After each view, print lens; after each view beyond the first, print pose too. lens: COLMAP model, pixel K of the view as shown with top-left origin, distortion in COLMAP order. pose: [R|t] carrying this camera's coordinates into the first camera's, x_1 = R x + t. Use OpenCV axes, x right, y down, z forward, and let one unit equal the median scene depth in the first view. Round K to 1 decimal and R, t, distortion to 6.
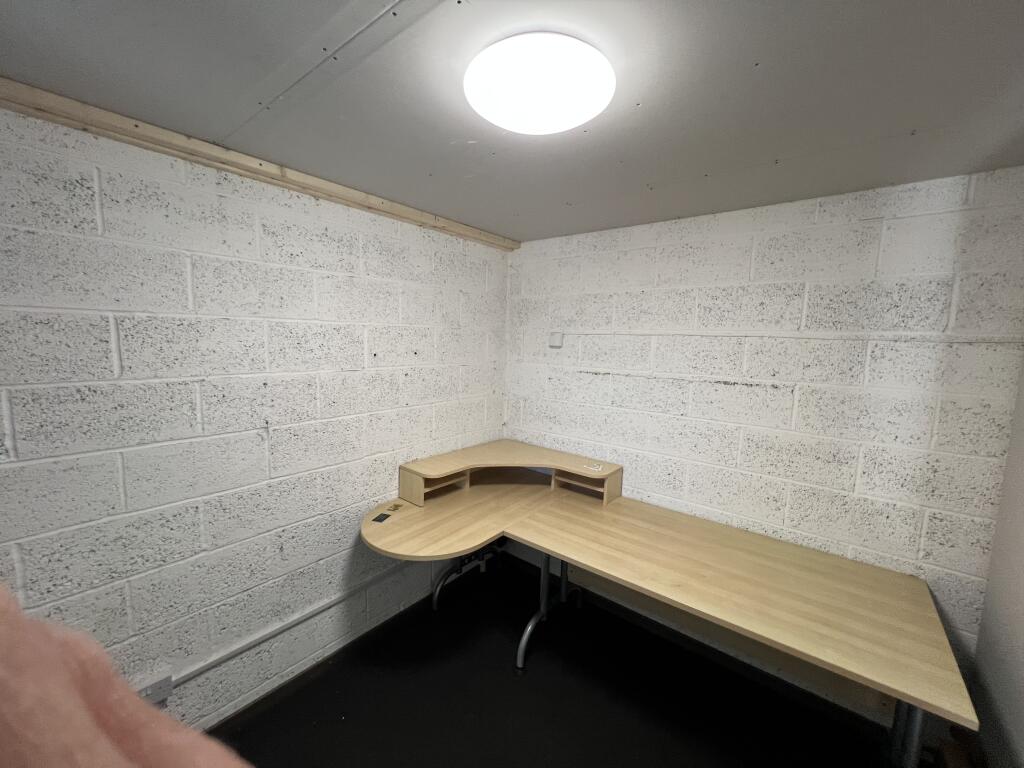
lens RADIAL K [[410.8, 0, 514.1], [0, 410.8, 386.5], [0, 0, 1]] dist [0.000348, 0.000425]
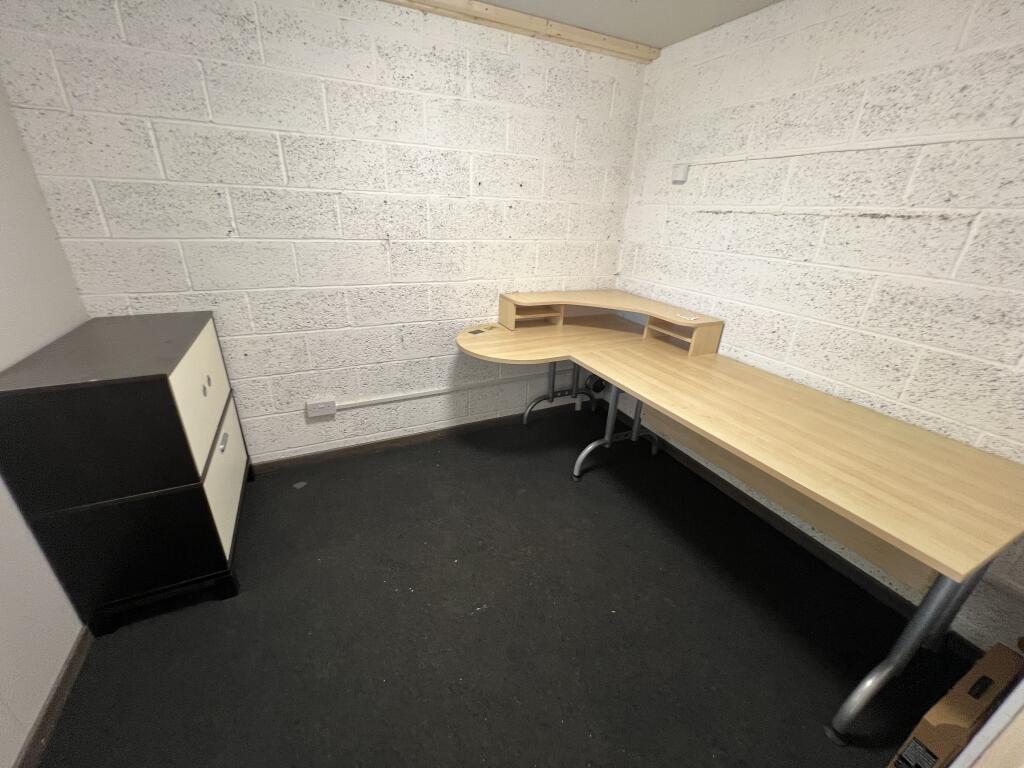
lens RADIAL K [[410.8, 0, 508.8], [0, 410.8, 384.8], [0, 0, 1]] dist [0.000348, 0.000425]
pose [[0.902766, 0.178157, -0.391501, 0.271179], [-0.064064, 0.955729, 0.287191, 0.123960], [0.425333, -0.234185, 0.874213, -0.042884]]
